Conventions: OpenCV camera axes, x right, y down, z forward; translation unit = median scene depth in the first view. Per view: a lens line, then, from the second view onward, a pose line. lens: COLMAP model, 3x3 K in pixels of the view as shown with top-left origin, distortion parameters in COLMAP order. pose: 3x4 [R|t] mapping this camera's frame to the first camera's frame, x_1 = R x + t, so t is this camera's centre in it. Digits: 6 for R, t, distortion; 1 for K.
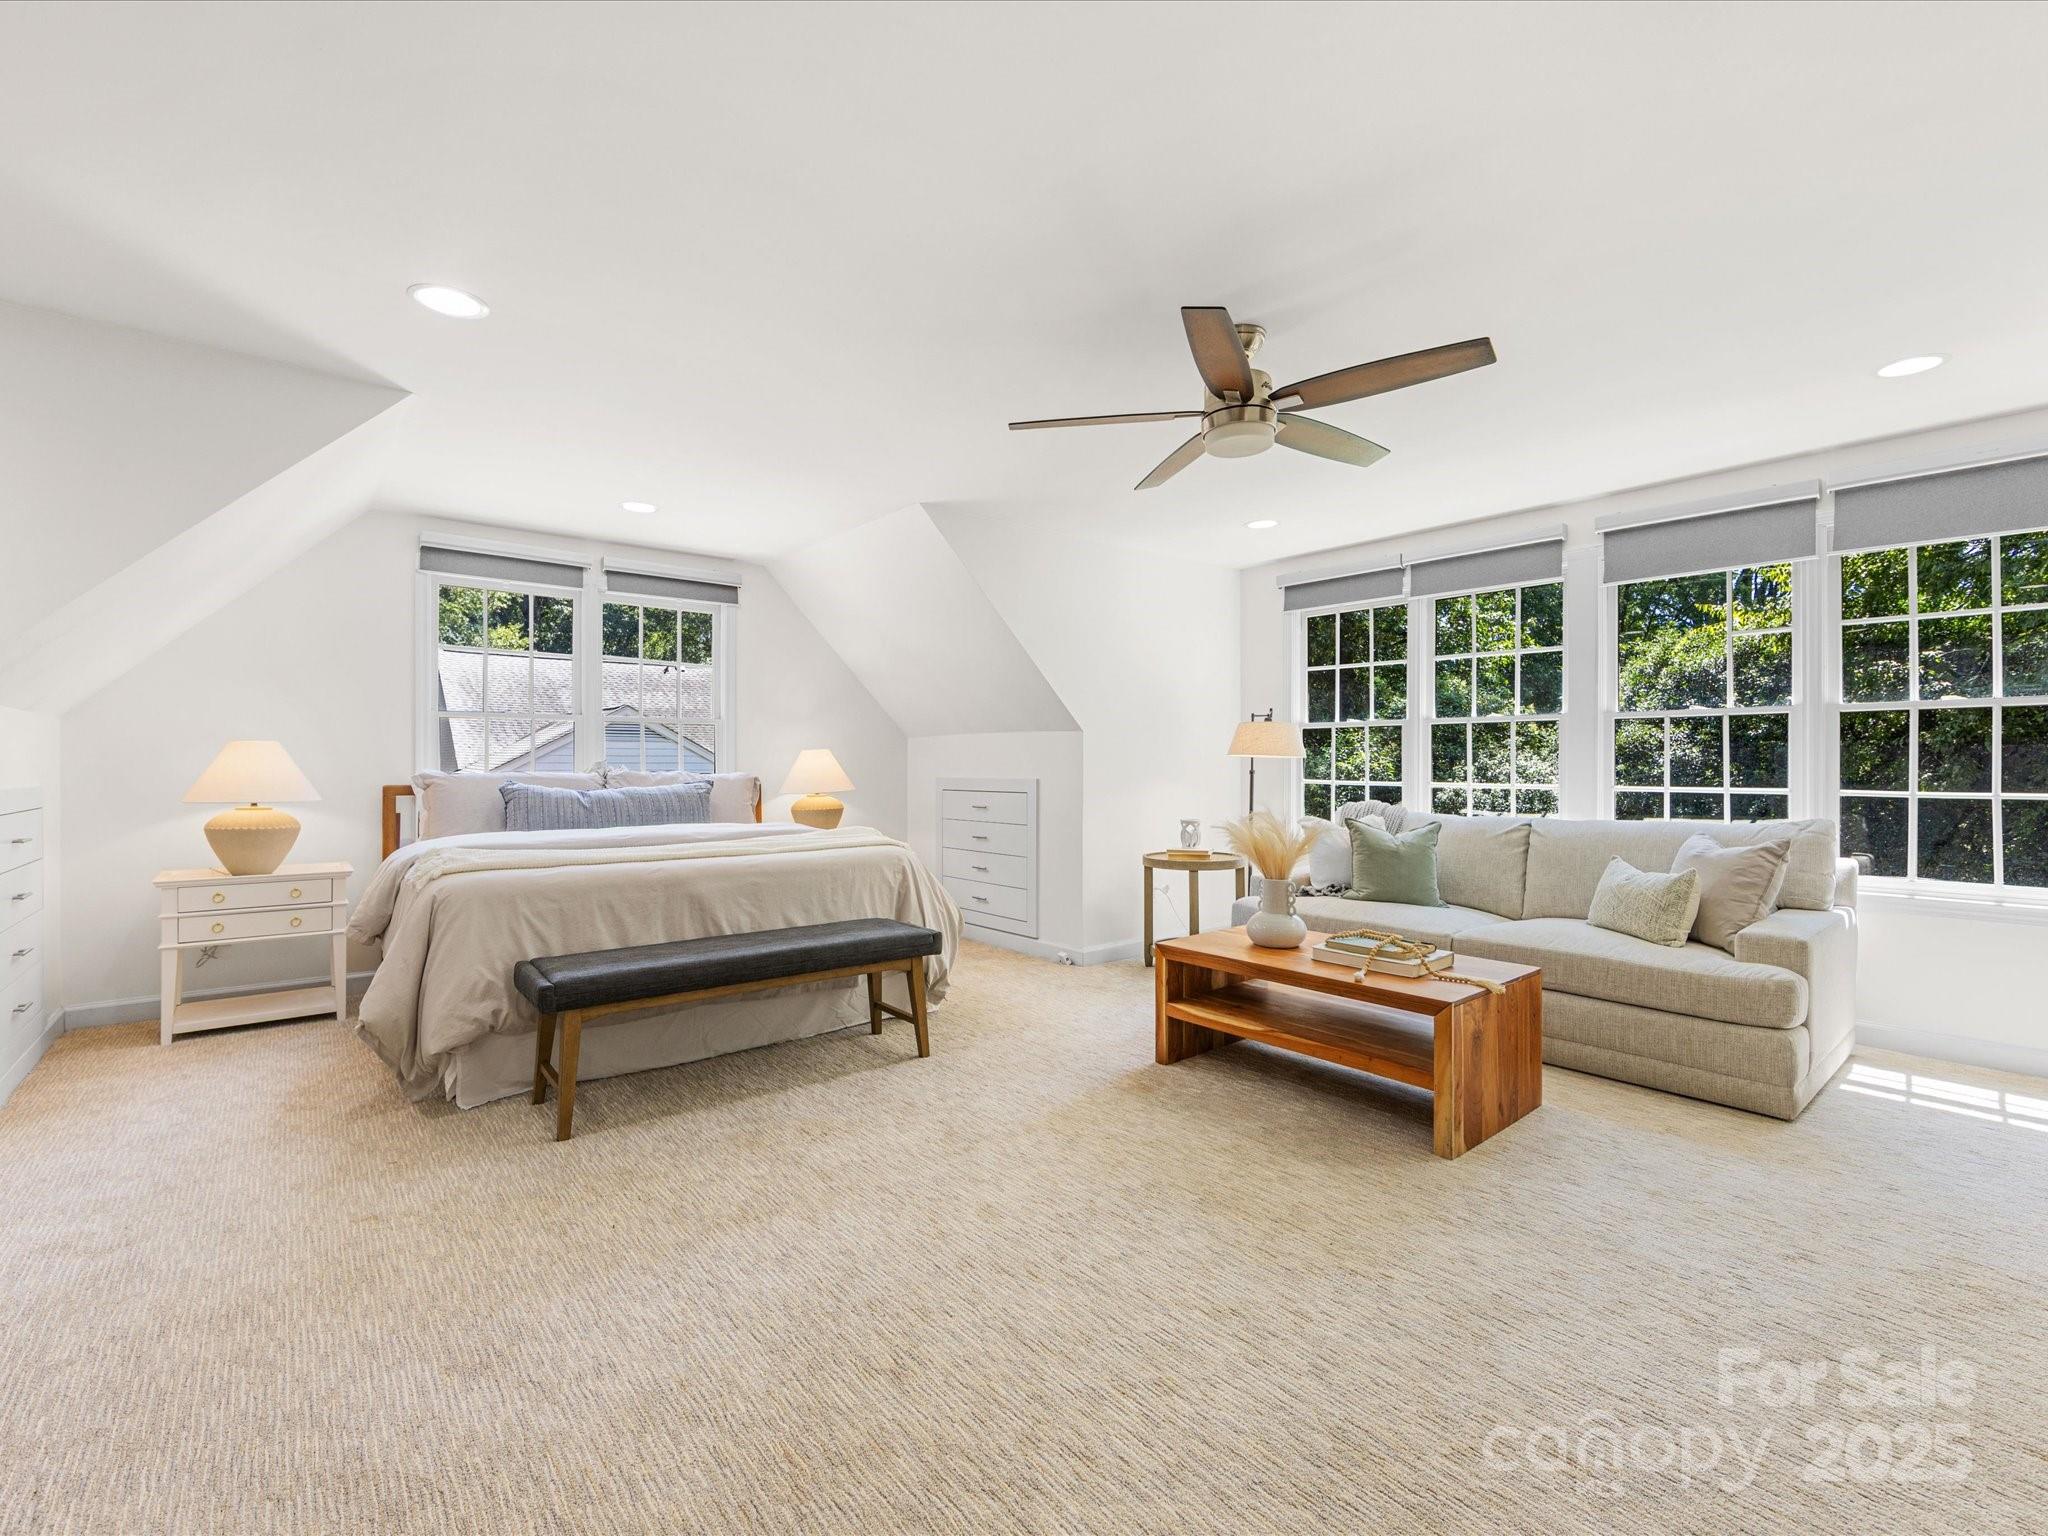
lens RADIAL K [[912.6, 0, 1023.1], [0, 912.6, 763.9], [0, 0, 1]] dist [-0.002318, -0.000151]
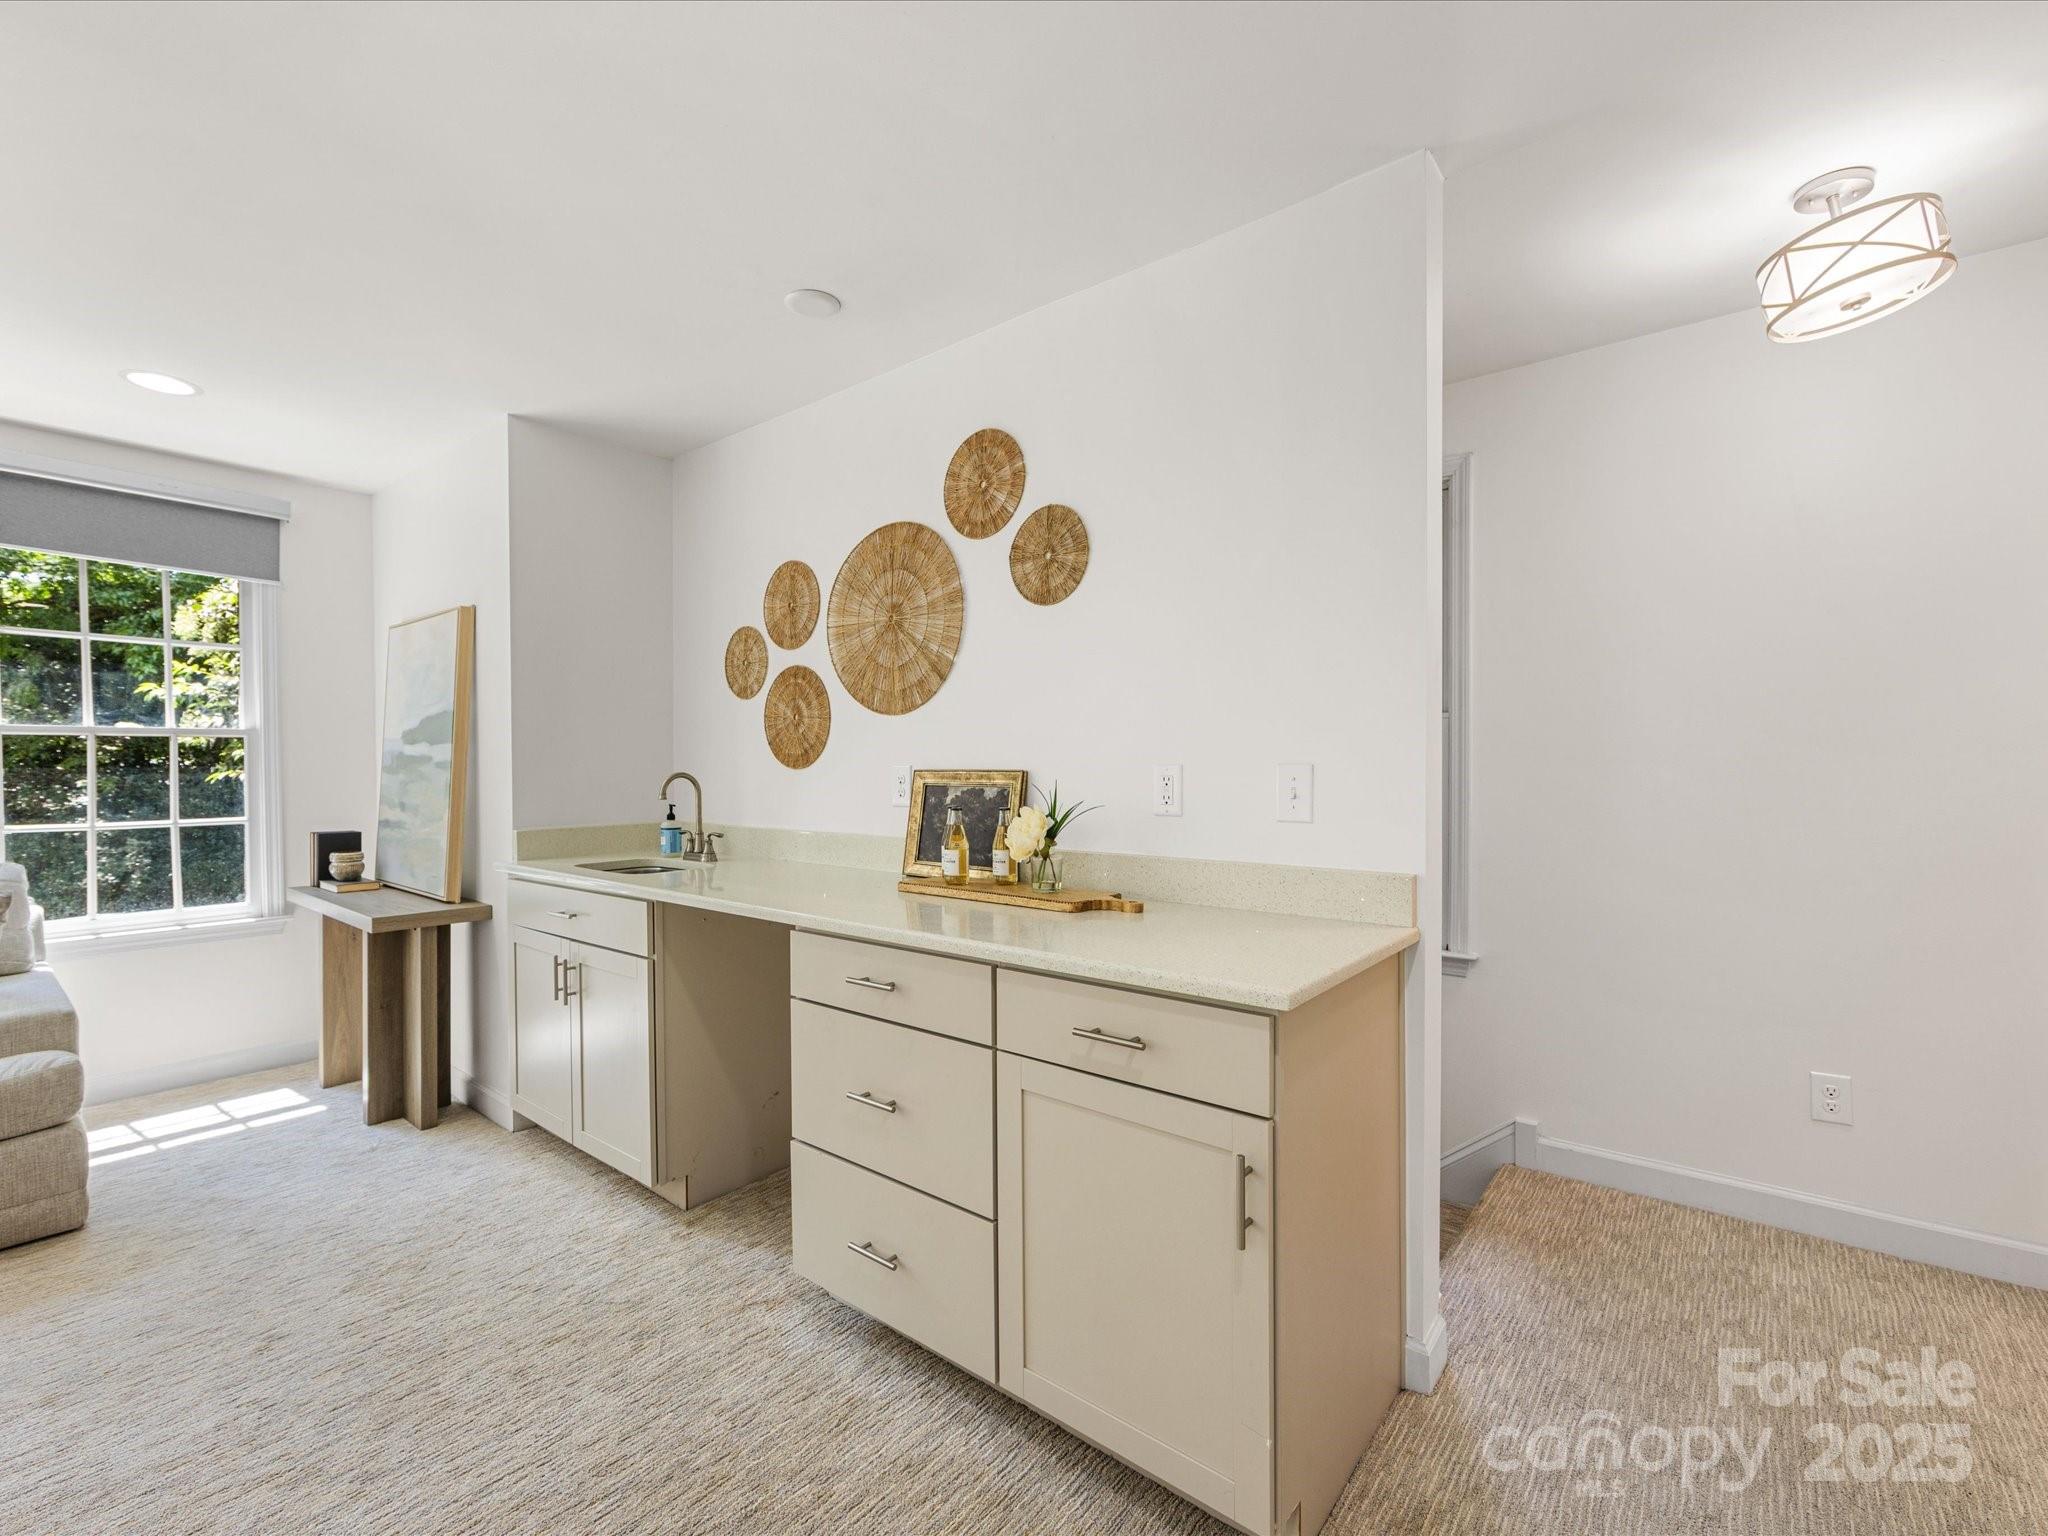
lens RADIAL K [[912.6, 0, 1021.0], [0, 912.6, 766.4], [0, 0, 1]] dist [-0.002318, -0.000151]
pose [[-0.201928, -0.007104, 0.979375, -0.148728], [0.001189, 0.999971, 0.007499, -0.038624], [-0.979400, 0.002679, -0.201914, 0.299560]]
